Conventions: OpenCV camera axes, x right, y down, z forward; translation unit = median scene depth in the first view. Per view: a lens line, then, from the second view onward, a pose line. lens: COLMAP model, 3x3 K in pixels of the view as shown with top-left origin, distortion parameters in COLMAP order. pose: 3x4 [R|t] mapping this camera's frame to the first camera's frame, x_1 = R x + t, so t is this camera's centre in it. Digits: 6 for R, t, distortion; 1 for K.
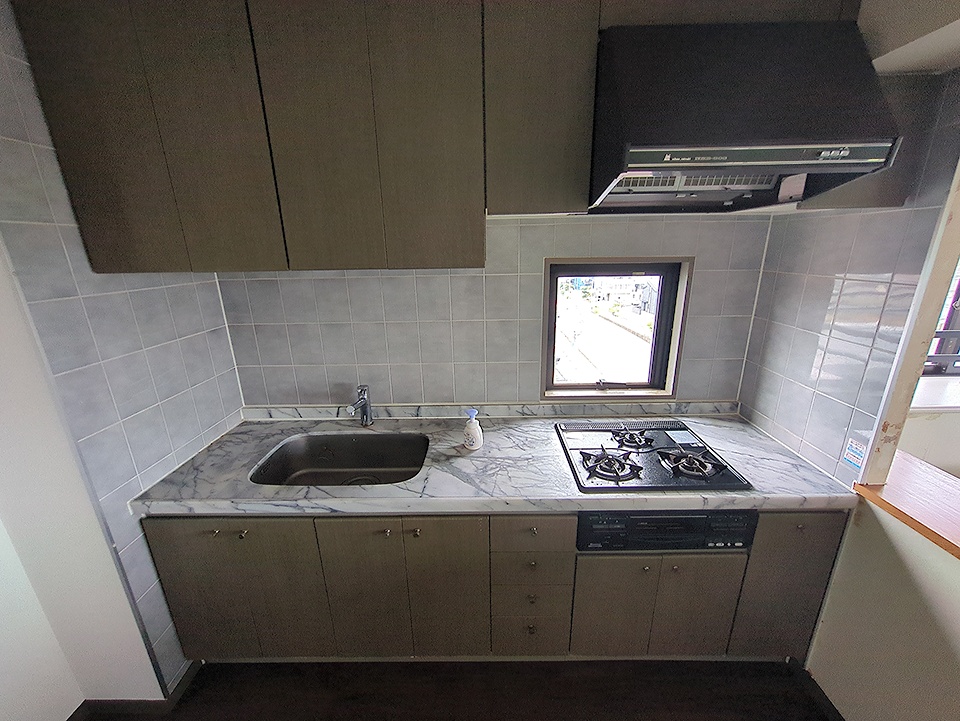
lens RADIAL K [[374.7, 0, 483.1], [0, 374.7, 359.2], [0, 0, 1]] dist [-0.000448, -0.000248]
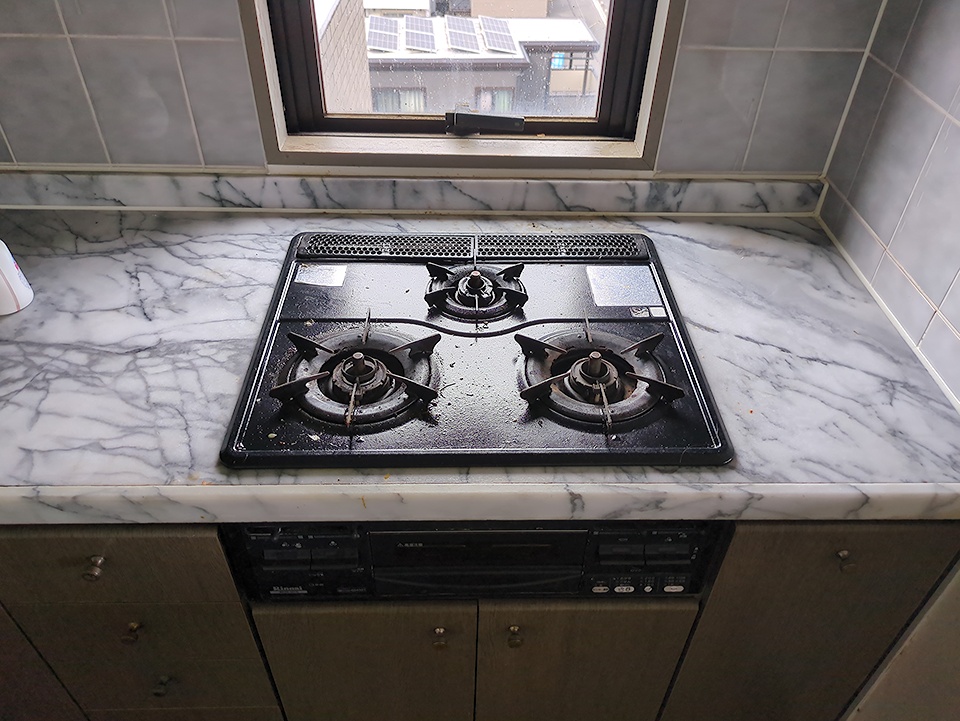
lens RADIAL K [[719.7, 0, 484.7], [0, 719.7, 360.5], [0, 0, 1]] dist [0.017860, -0.007551]
pose [[0.998500, 0.009621, 0.053898, 0.340873], [-0.030412, 0.916059, 0.399890, 0.004593], [-0.045526, -0.400929, 0.914977, 0.333159]]
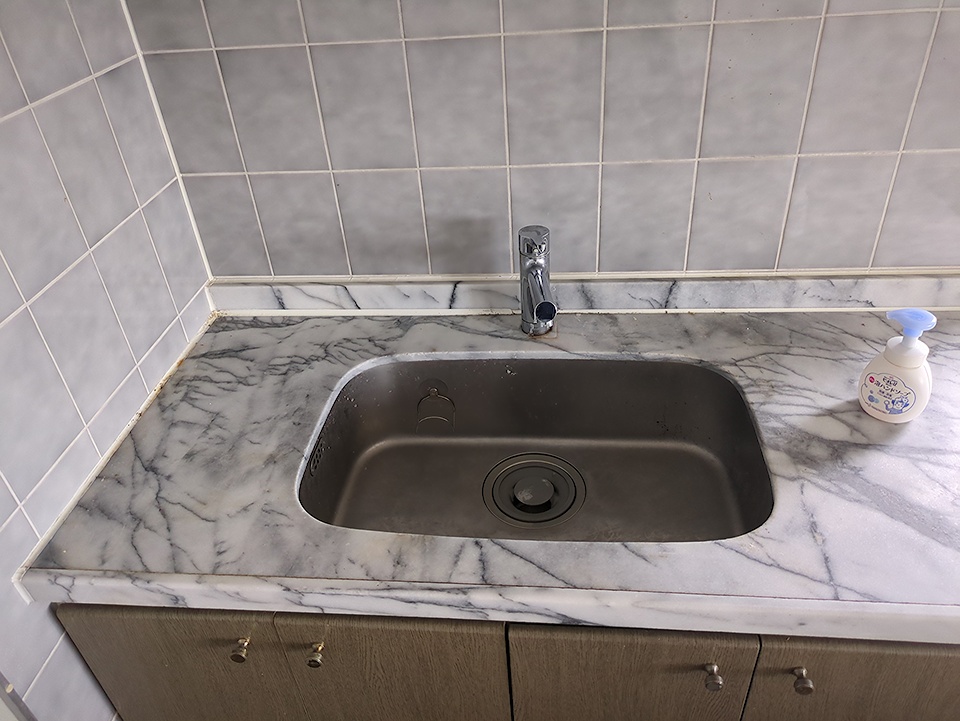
lens RADIAL K [[759.9, 0, 513.7], [0, 759.9, 368.3], [0, 0, 1]] dist [0.028504, -0.027826]
pose [[0.994737, 0.010924, -0.101874, -0.268620], [0.021236, 0.950727, 0.309303, -0.026454], [0.100233, -0.309838, 0.945491, 0.280642]]
